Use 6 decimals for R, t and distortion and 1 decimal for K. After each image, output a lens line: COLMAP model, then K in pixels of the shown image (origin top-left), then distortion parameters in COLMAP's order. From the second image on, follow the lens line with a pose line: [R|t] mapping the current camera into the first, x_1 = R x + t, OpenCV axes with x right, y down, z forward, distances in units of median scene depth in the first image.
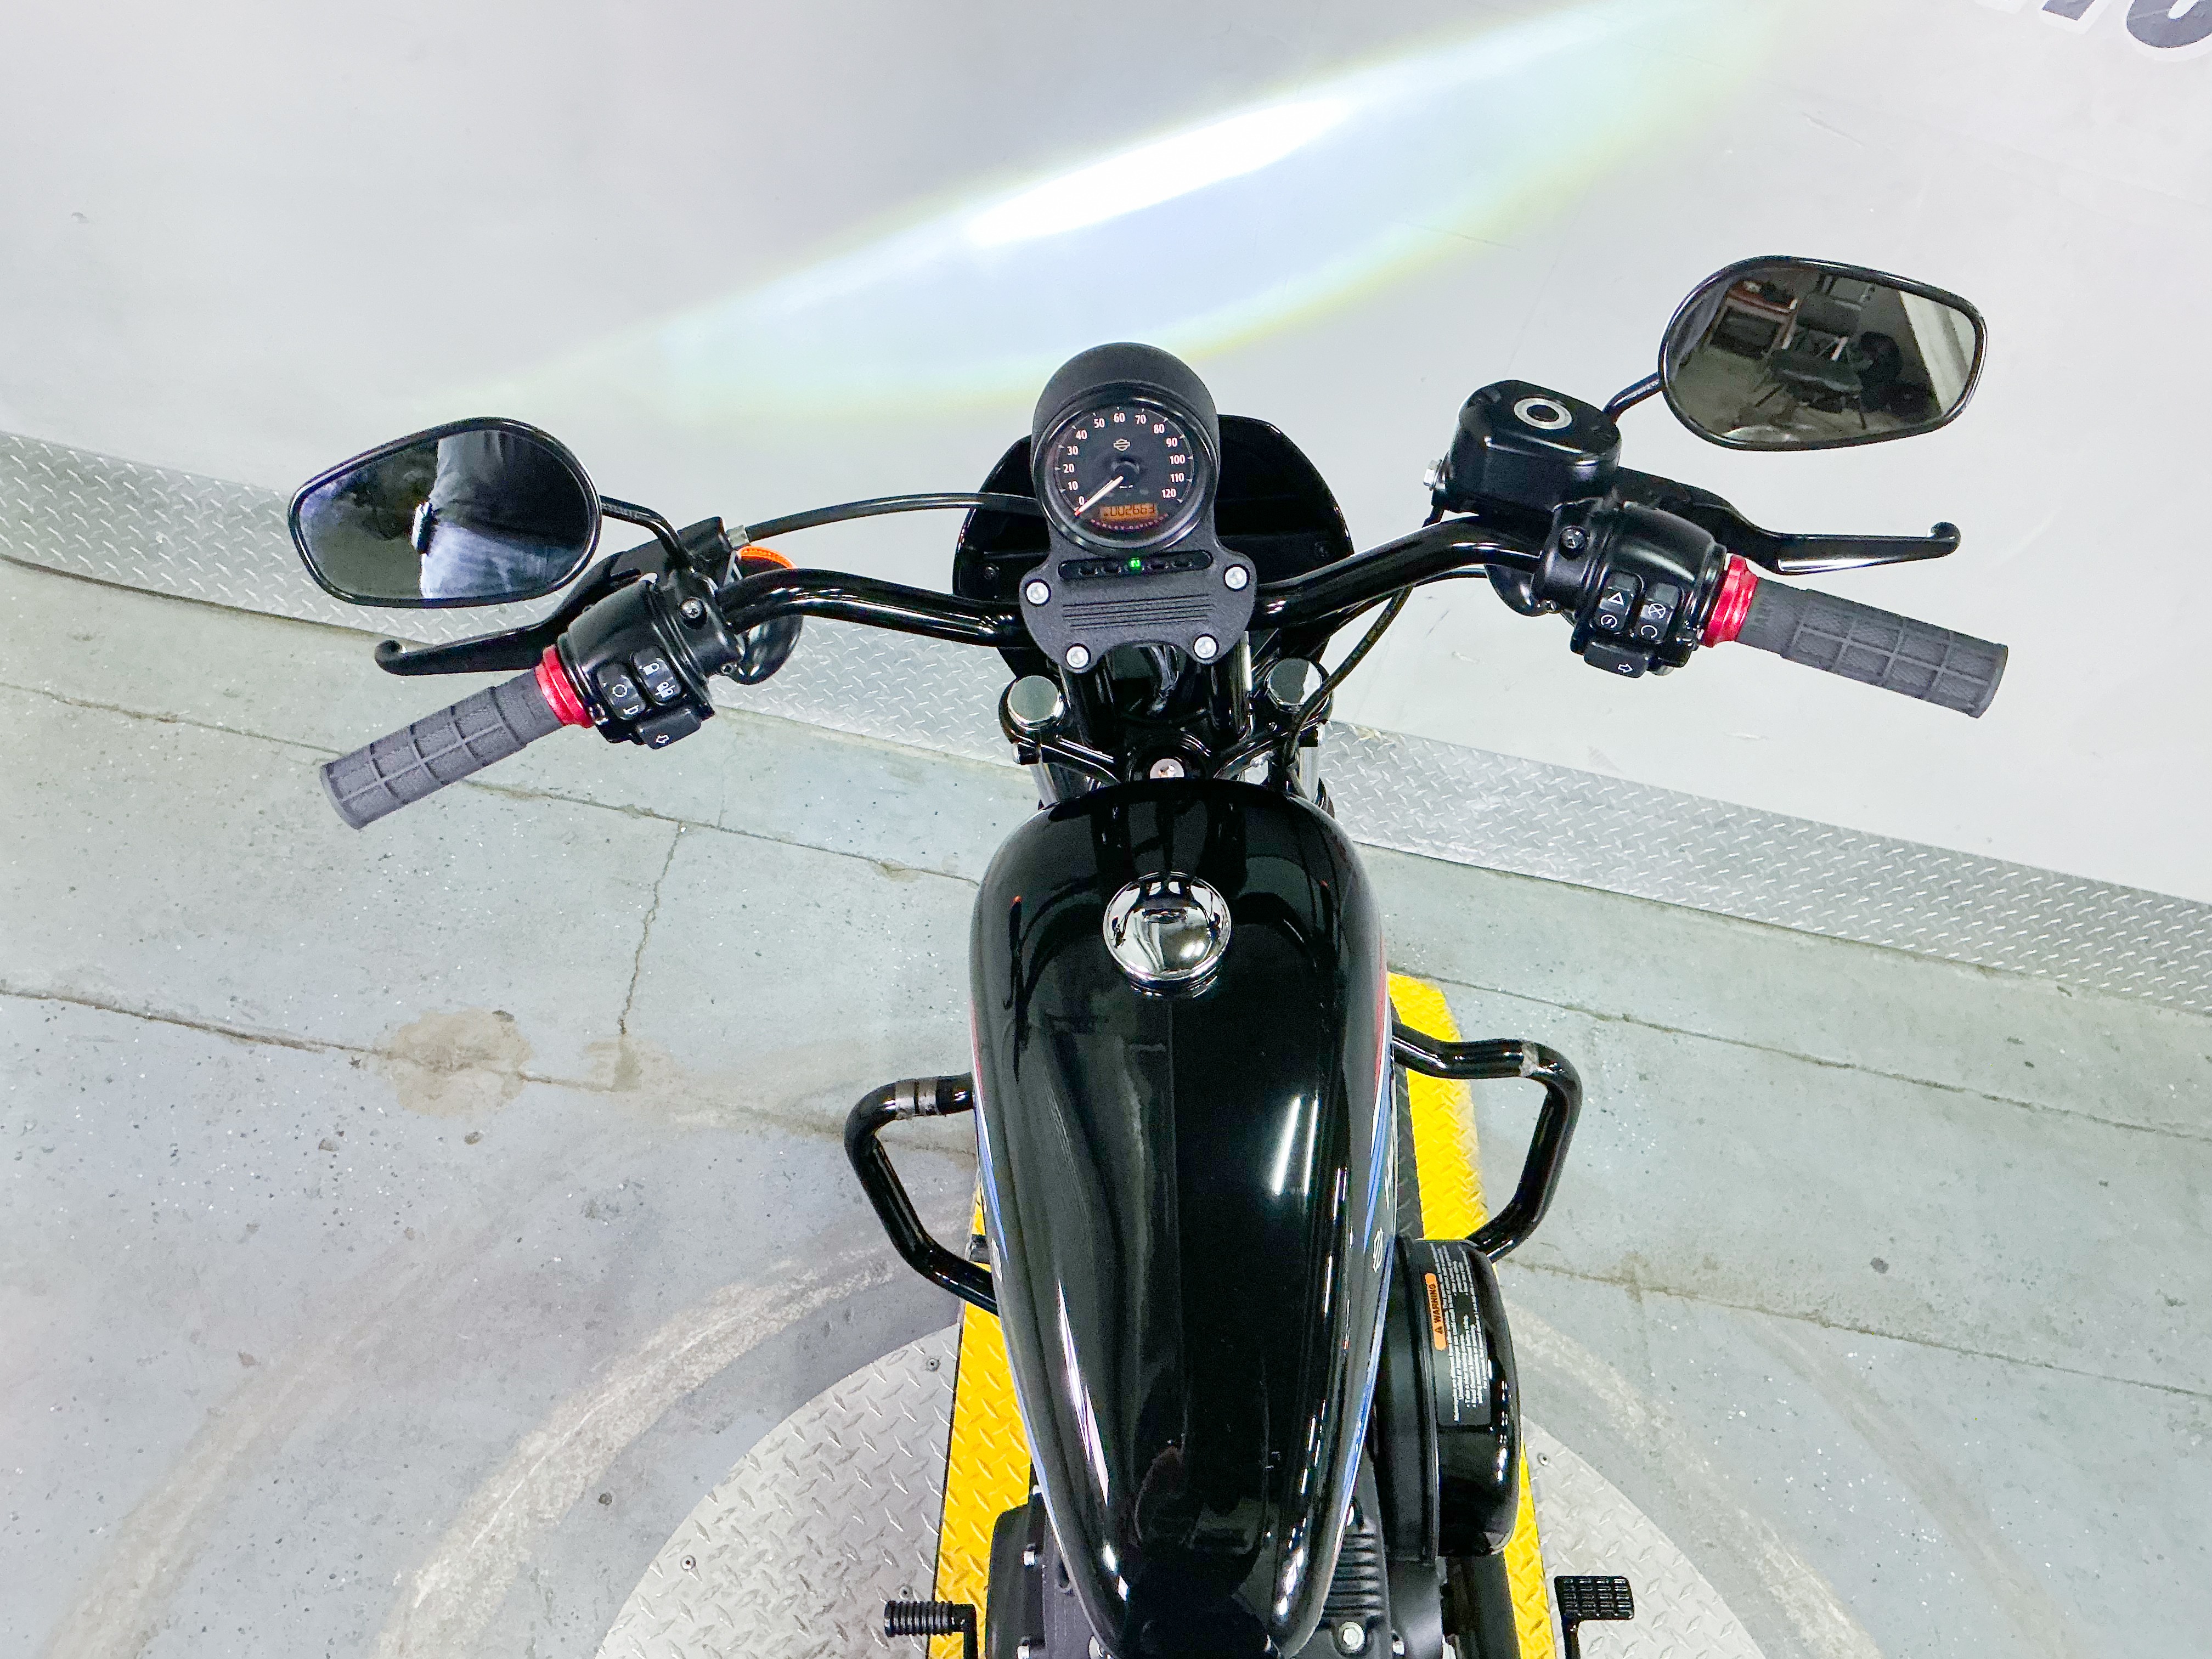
lens RADIAL K [[1628.0, 0, 1056.9], [0, 1628.0, 834.9], [0, 0, 1]] dist [0.004577, -0.043184]
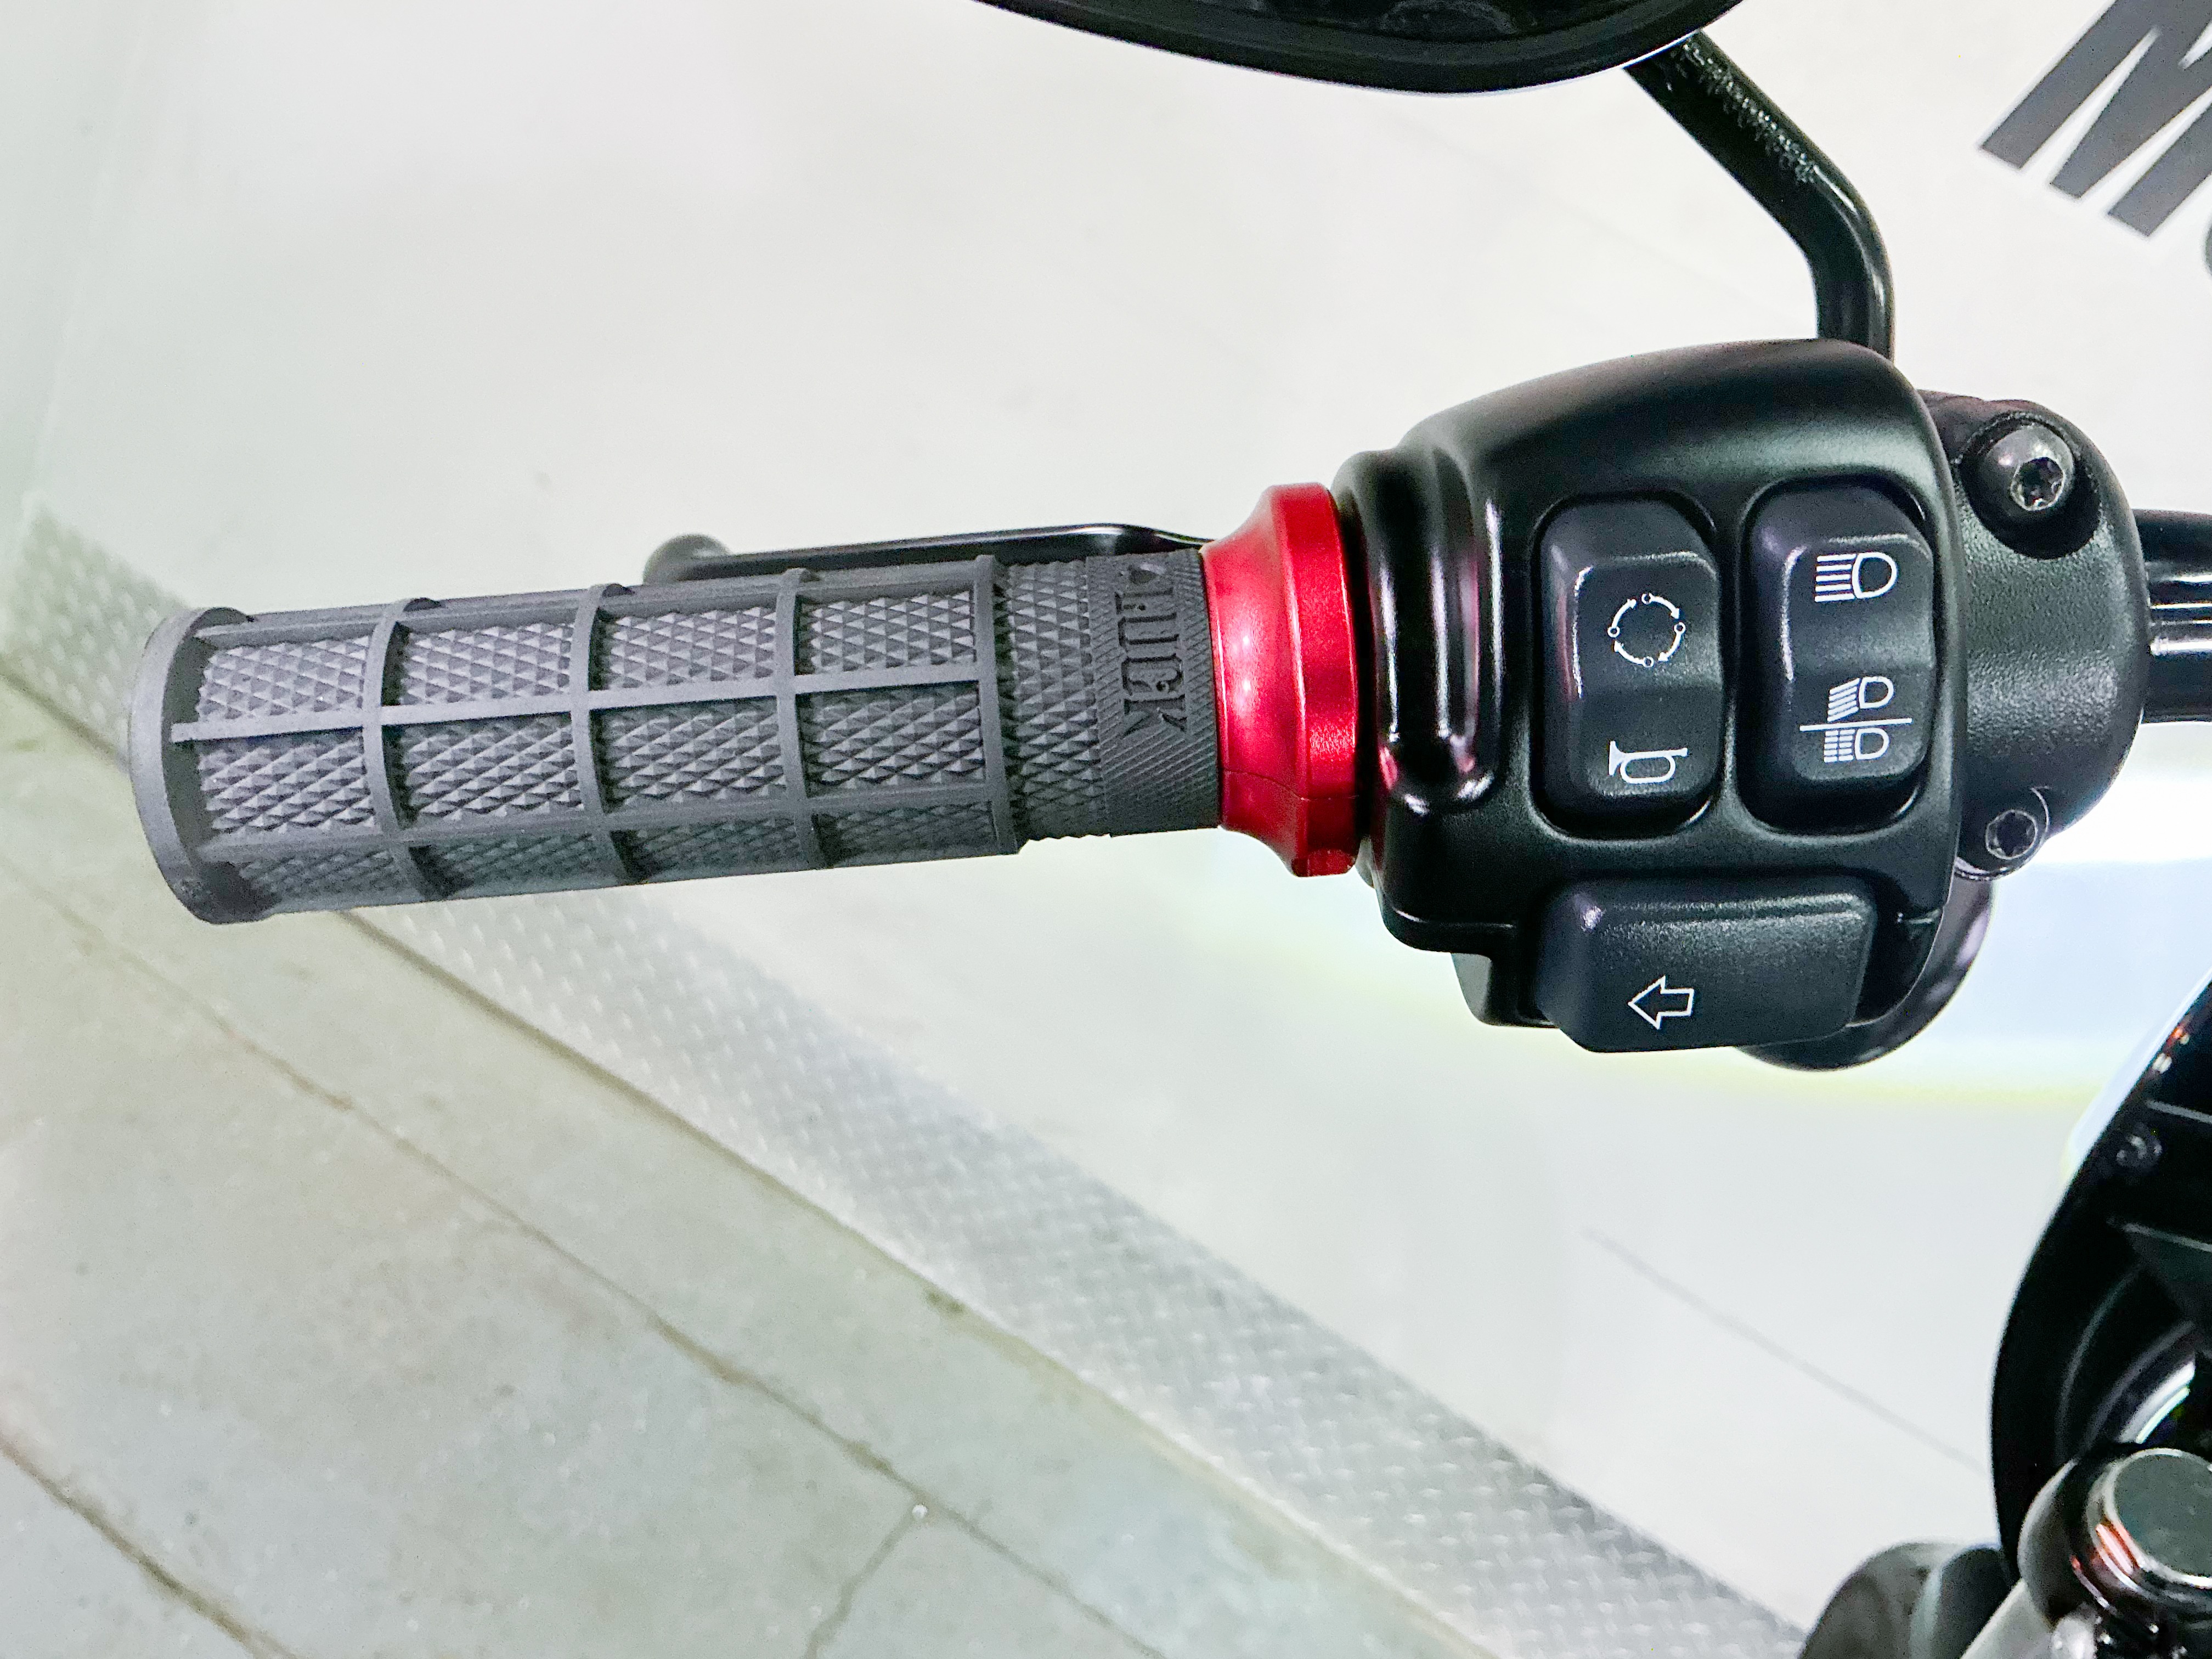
lens RADIAL K [[1628.0, 0, 1056.9], [0, 1628.0, 834.9], [0, 0, 1]] dist [0.004577, -0.043184]
pose [[0.936118, 0.269559, -0.225878, -0.117351], [-0.341817, 0.848464, -0.404068, 0.013242], [0.082729, 0.455464, 0.886402, 0.342989]]
